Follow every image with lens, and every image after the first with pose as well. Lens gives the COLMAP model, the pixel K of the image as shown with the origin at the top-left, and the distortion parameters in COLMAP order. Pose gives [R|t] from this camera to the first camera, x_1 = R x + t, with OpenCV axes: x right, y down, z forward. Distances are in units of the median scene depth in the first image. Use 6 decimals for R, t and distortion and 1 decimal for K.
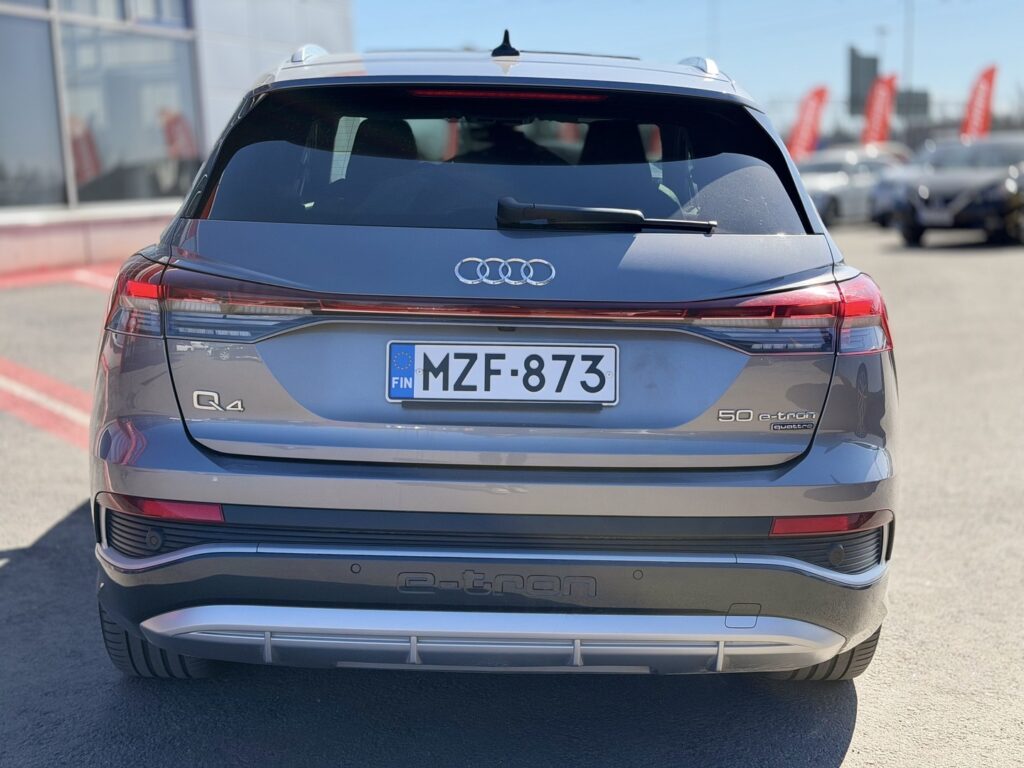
lens RADIAL K [[1437.6, 0, 513.6], [0, 1437.6, 382.0], [0, 0, 1]] dist [0.039404, 0.000000]
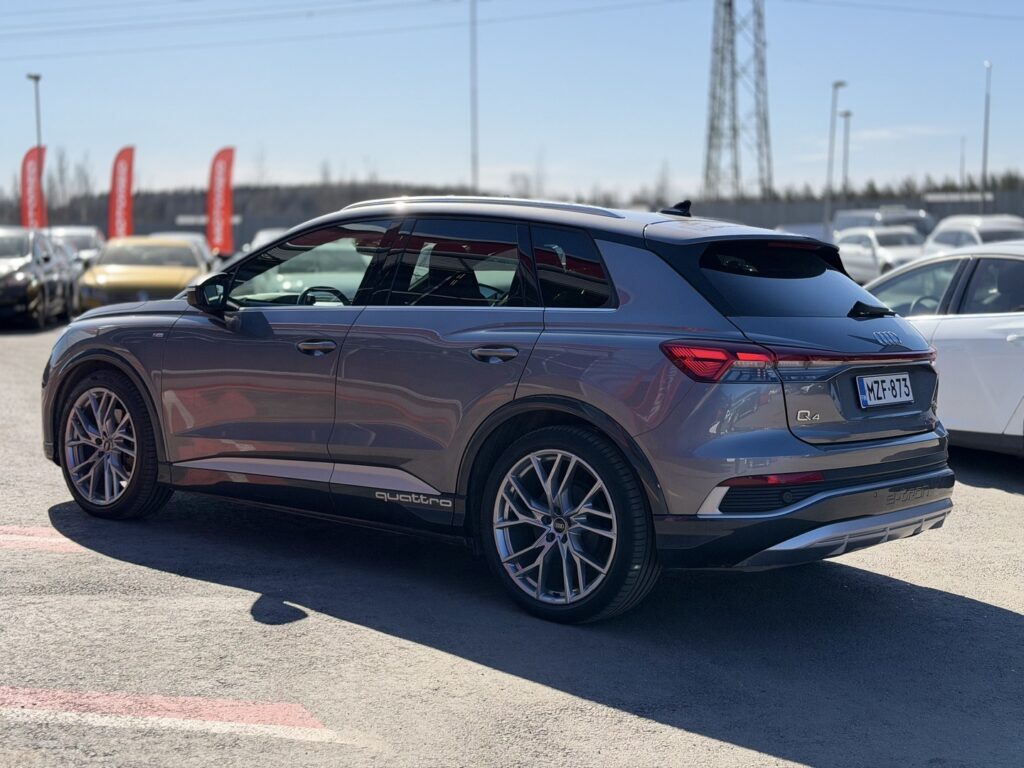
lens RADIAL K [[1437.6, 0, 512.3], [0, 1437.6, 385.3], [0, 0, 1]] dist [0.039404, 0.000000]
pose [[0.601448, -0.050800, 0.797295, -1.889580], [0.092666, 0.995676, -0.006464, -0.046870], [-0.793520, 0.077770, 0.603555, 0.214259]]
